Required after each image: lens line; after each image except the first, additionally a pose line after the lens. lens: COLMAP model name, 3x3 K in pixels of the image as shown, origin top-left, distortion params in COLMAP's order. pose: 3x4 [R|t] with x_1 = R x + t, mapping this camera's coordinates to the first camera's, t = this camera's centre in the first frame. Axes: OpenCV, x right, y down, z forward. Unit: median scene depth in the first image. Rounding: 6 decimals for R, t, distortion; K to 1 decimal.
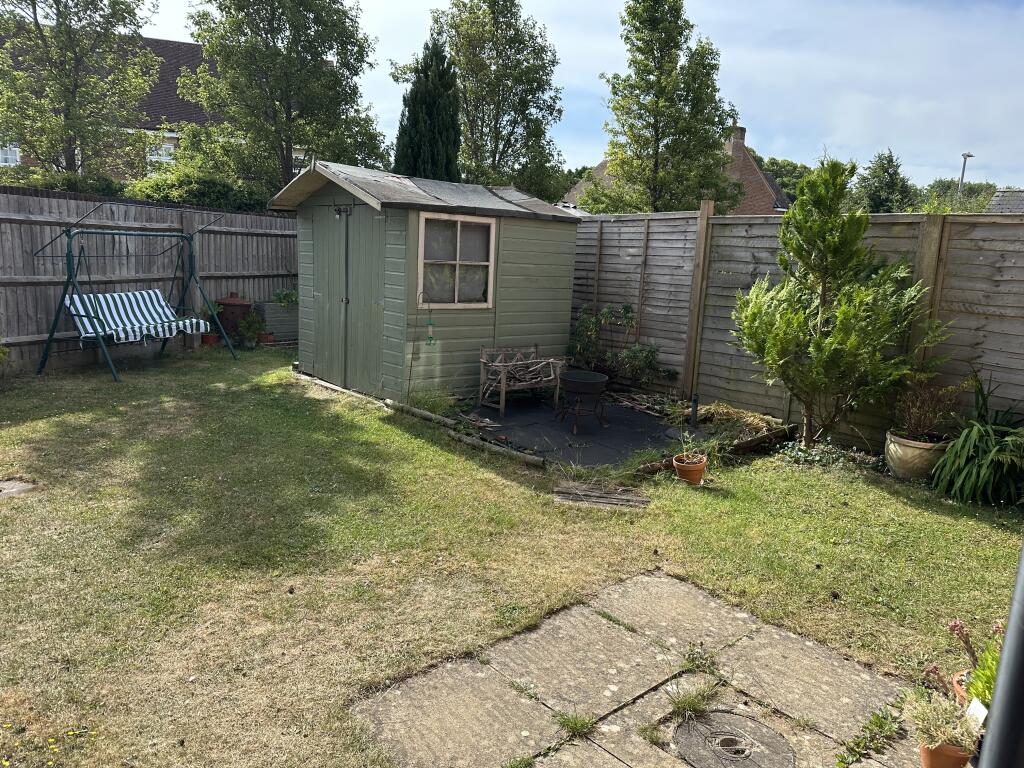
lens RADIAL K [[705.7, 0, 512.0], [0, 705.7, 384.0], [0, 0, 1]] dist [-0.000750, -0.000187]
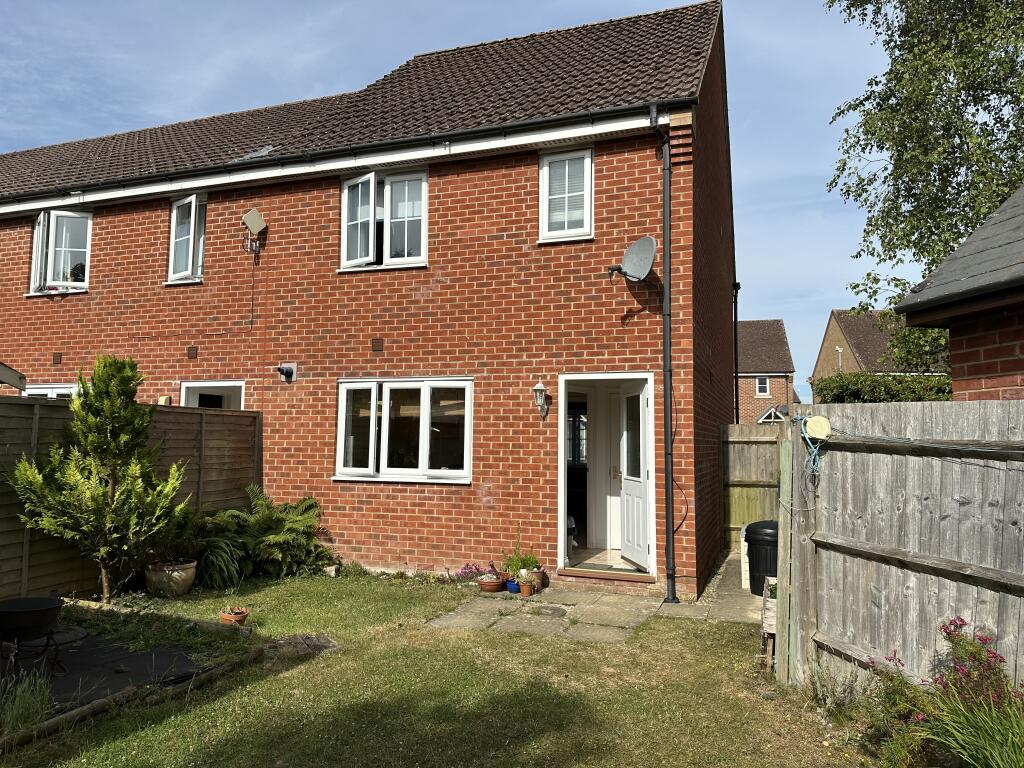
lens RADIAL K [[705.7, 0, 512.0], [0, 705.7, 384.0], [0, 0, 1]] dist [-0.000750, -0.000187]
pose [[-0.541662, 0.034921, 0.839871, -0.978732], [0.113502, 0.993025, 0.031912, -0.247315], [-0.832898, 0.112613, -0.541847, 1.187436]]
